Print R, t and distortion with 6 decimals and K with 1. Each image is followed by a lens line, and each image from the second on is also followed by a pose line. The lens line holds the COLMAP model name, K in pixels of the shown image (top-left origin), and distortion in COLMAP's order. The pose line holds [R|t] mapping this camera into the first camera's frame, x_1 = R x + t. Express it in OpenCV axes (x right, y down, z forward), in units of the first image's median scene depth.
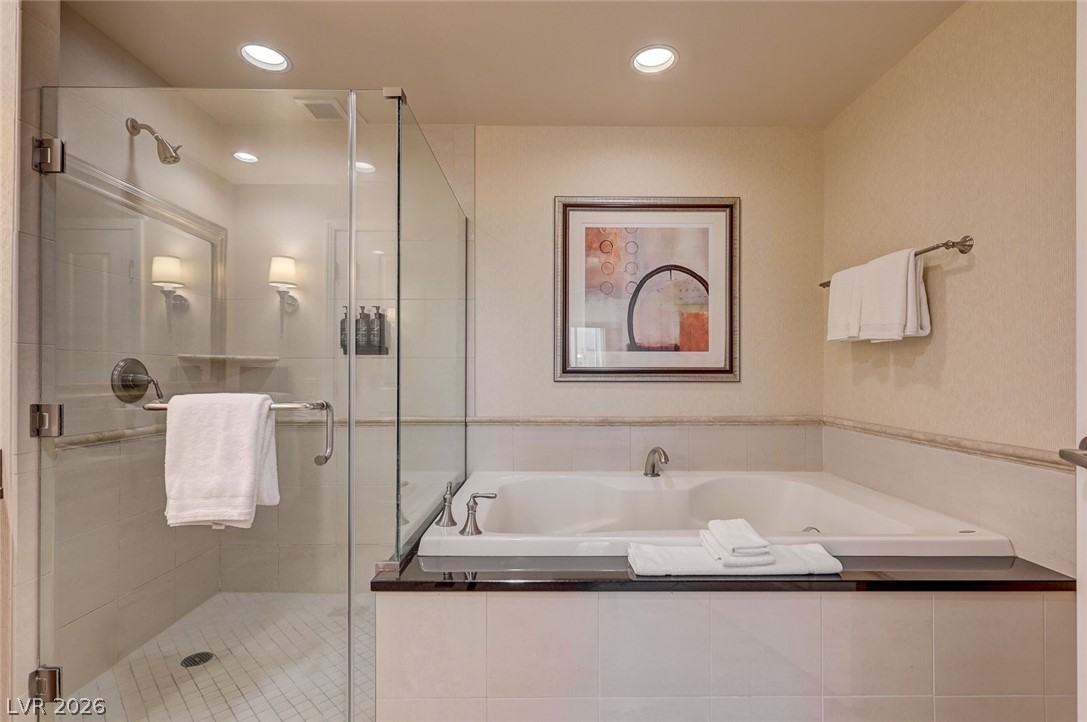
lens RADIAL K [[502.7, 0, 545.5], [0, 502.7, 372.5], [0, 0, 1]] dist [0.000296, -0.000118]
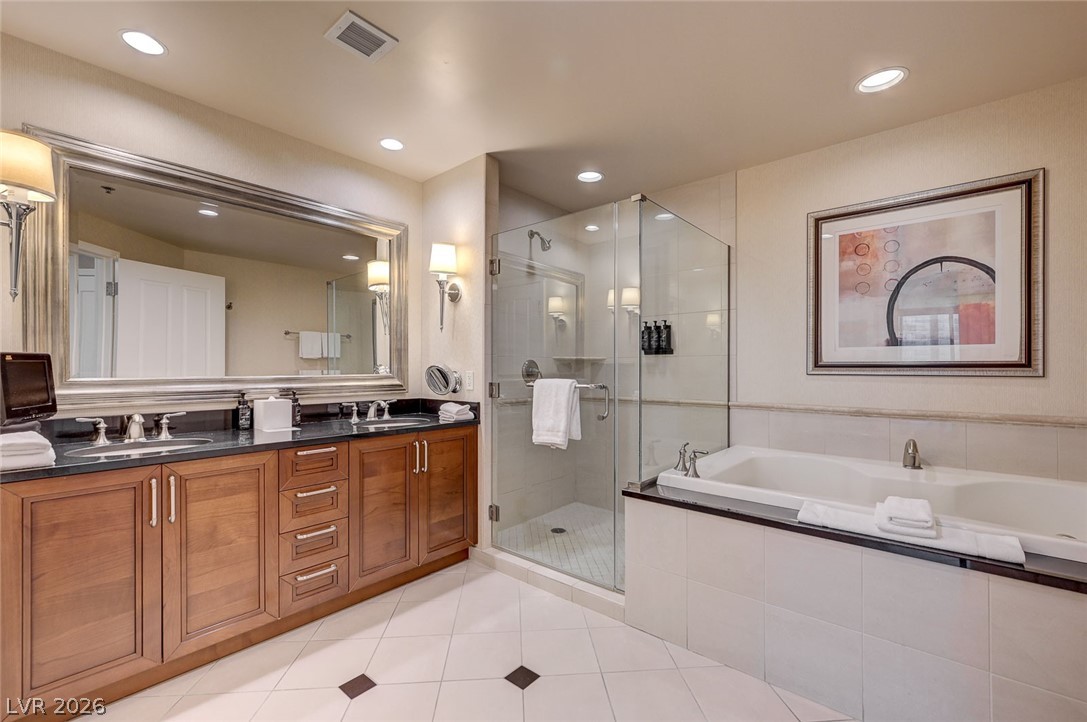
lens RADIAL K [[462.6, 0, 548.0], [0, 462.6, 367.8], [0, 0, 1]] dist [-0.000047, 0.000195]
pose [[0.754922, -0.000887, -0.655813, 0.265479], [0.003303, 0.999992, 0.002450, -0.002327], [0.655806, -0.004016, 0.754919, -0.189232]]
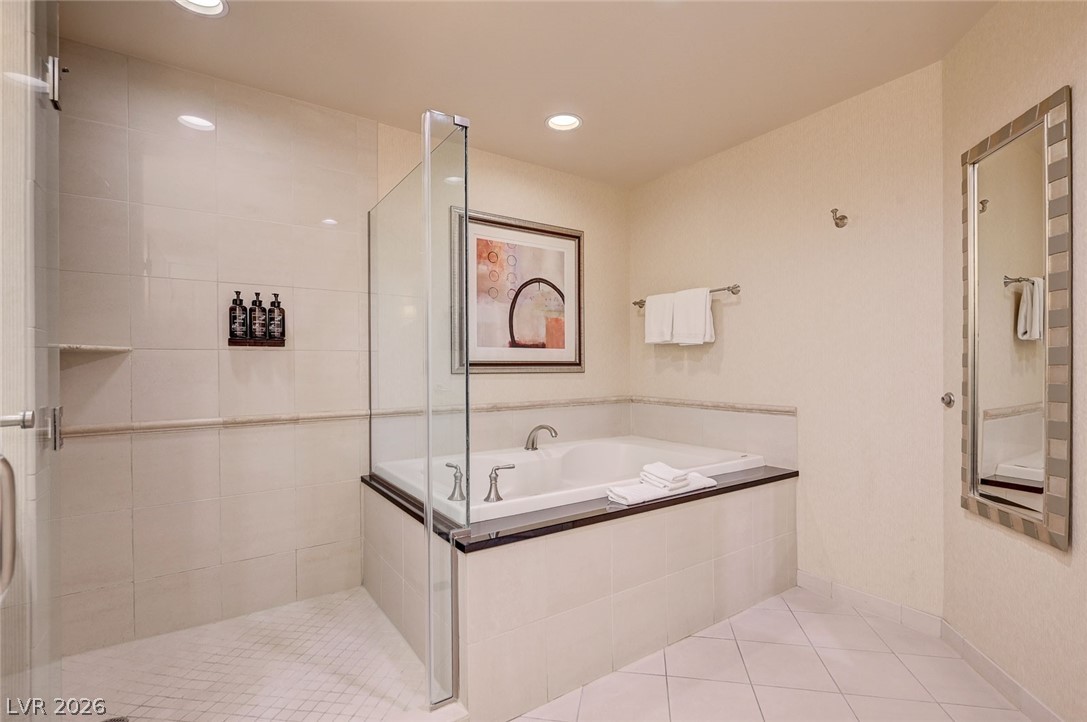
lens RADIAL K [[495.8, 0, 556.0], [0, 495.8, 369.7], [0, 0, 1]] dist [0.000066, 0.000070]
pose [[0.827499, -0.007716, 0.561414, -0.408586], [0.003739, 0.999959, 0.008233, 0.000790], [-0.561454, -0.004713, 0.827494, -0.031745]]
